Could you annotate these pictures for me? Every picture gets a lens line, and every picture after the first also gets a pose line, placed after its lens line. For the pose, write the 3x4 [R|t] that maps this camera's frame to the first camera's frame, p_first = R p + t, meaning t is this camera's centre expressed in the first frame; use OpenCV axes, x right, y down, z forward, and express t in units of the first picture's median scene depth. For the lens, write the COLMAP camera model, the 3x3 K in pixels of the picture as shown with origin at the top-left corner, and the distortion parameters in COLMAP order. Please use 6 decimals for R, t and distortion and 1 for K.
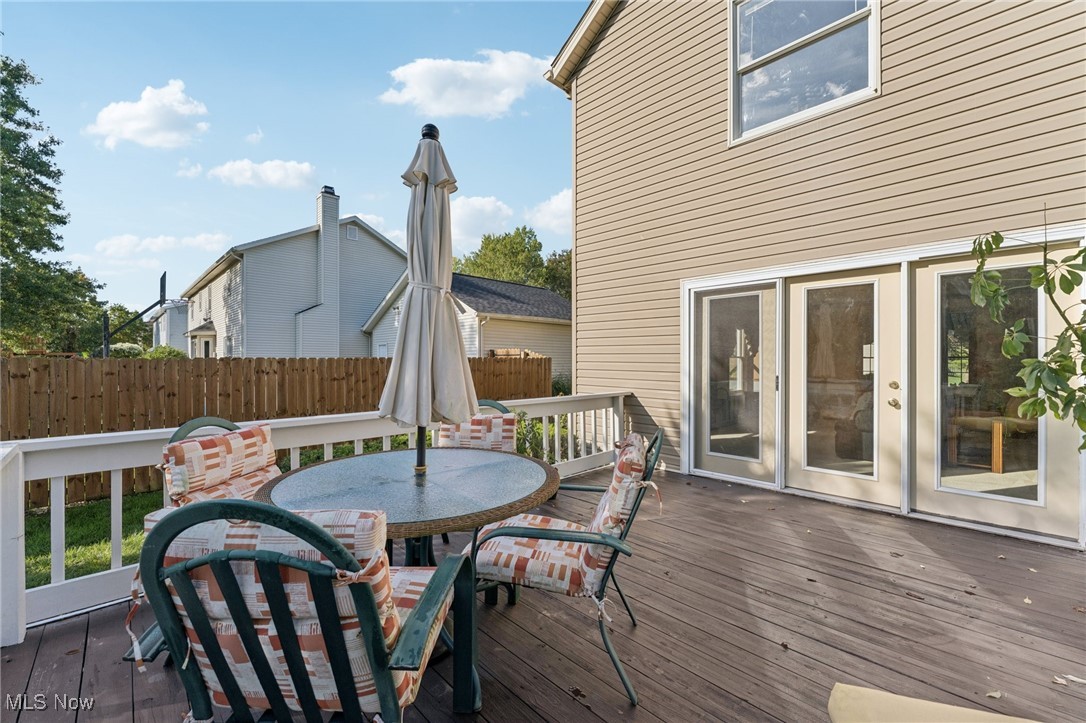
lens RADIAL K [[438.4, 0, 539.1], [0, 438.4, 362.4], [0, 0, 1]] dist [-0.003370, -0.000380]
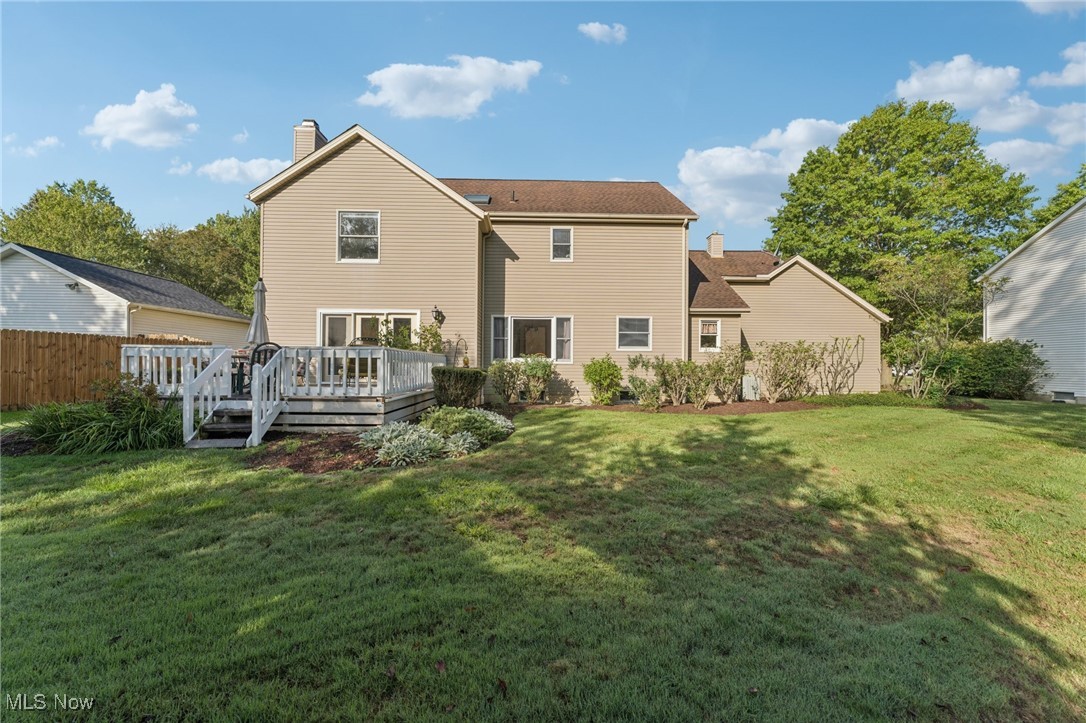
lens RADIAL K [[438.4, 0, 542.5], [0, 438.4, 364.7], [0, 0, 1]] dist [-0.003370, -0.000380]
pose [[0.692733, 0.009052, 0.721138, -0.356237], [-0.009046, 0.999952, -0.003862, 0.081133], [-0.721138, -0.003848, 0.692781, -1.013451]]
